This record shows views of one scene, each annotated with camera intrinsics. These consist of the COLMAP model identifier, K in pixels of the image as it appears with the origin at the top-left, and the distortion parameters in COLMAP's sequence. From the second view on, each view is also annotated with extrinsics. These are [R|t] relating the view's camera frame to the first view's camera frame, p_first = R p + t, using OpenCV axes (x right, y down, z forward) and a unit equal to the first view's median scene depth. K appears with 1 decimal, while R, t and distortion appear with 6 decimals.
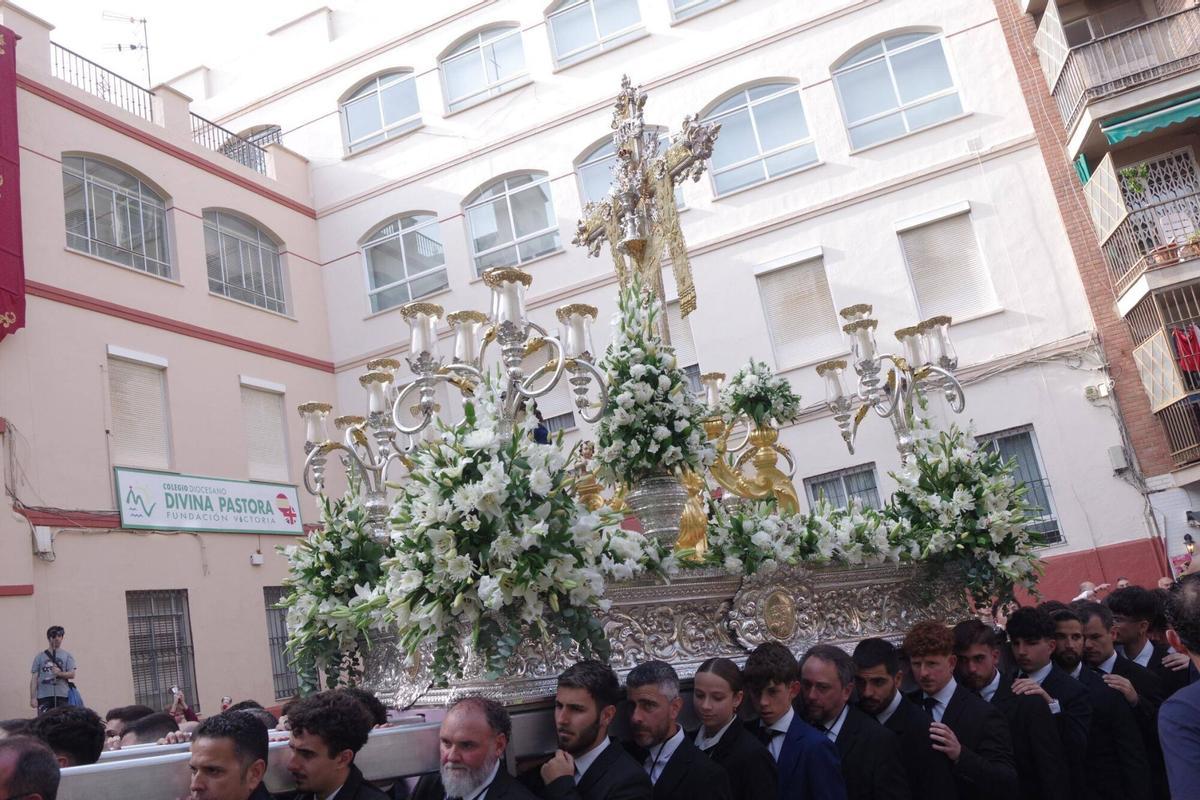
lens RADIAL K [[1222.2, 0, 560.3], [0, 1222.2, 400.1], [0, 0, 1]] dist [-0.074705, -0.011903]
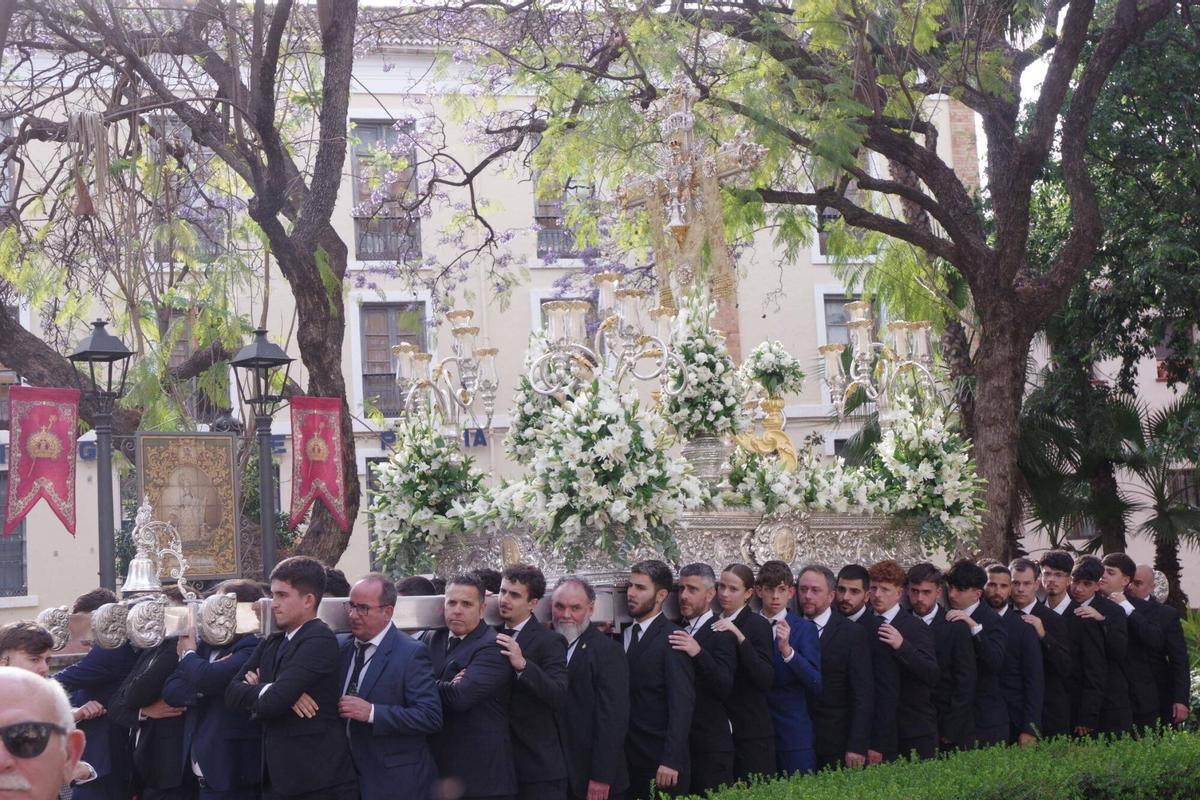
lens RADIAL K [[2424.9, 0, 600.0], [0, 2424.9, 400.0], [0, 0, 1]] dist [0.251669, 0.031842]
pose [[0.981206, 0.080907, 0.175184, -0.511701], [-0.096999, 0.991621, 0.085320, -0.195552], [-0.166813, -0.100709, 0.980832, -1.613737]]
